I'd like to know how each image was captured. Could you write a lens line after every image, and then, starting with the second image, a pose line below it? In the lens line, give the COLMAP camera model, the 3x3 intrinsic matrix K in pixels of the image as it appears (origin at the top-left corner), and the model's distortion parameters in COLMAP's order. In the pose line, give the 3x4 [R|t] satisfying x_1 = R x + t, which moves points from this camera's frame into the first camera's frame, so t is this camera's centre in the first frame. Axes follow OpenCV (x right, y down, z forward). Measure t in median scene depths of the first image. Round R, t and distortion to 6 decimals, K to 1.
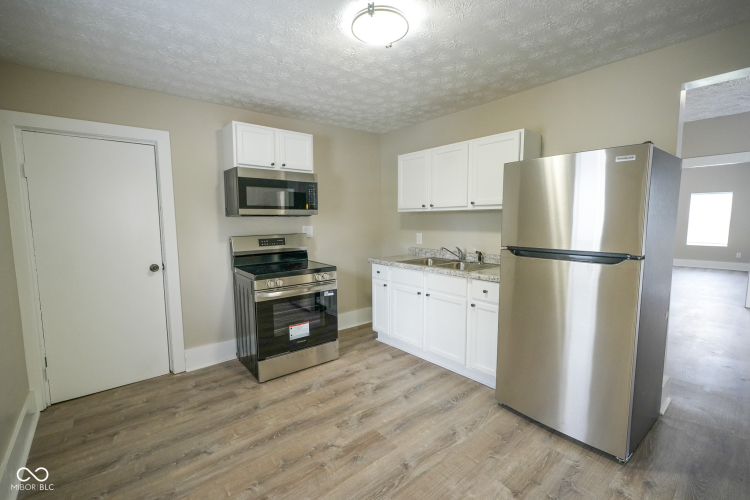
lens RADIAL K [[336.9, 0, 379.1], [0, 336.9, 251.0], [0, 0, 1]] dist [-0.001574, -0.000927]
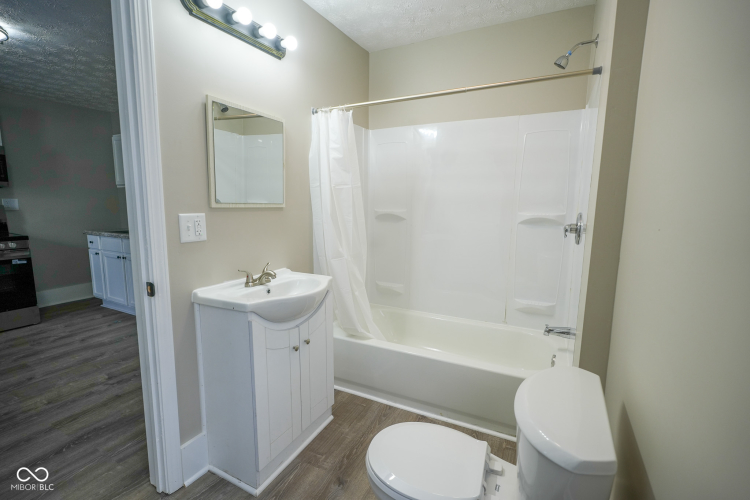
lens RADIAL K [[336.9, 0, 373.5], [0, 336.9, 250.9], [0, 0, 1]] dist [-0.001574, -0.000927]
pose [[0.925157, -0.030524, 0.378354, 0.491567], [0.016622, 0.999063, 0.039958, 0.071136], [-0.379220, -0.030679, 0.924798, -0.403974]]
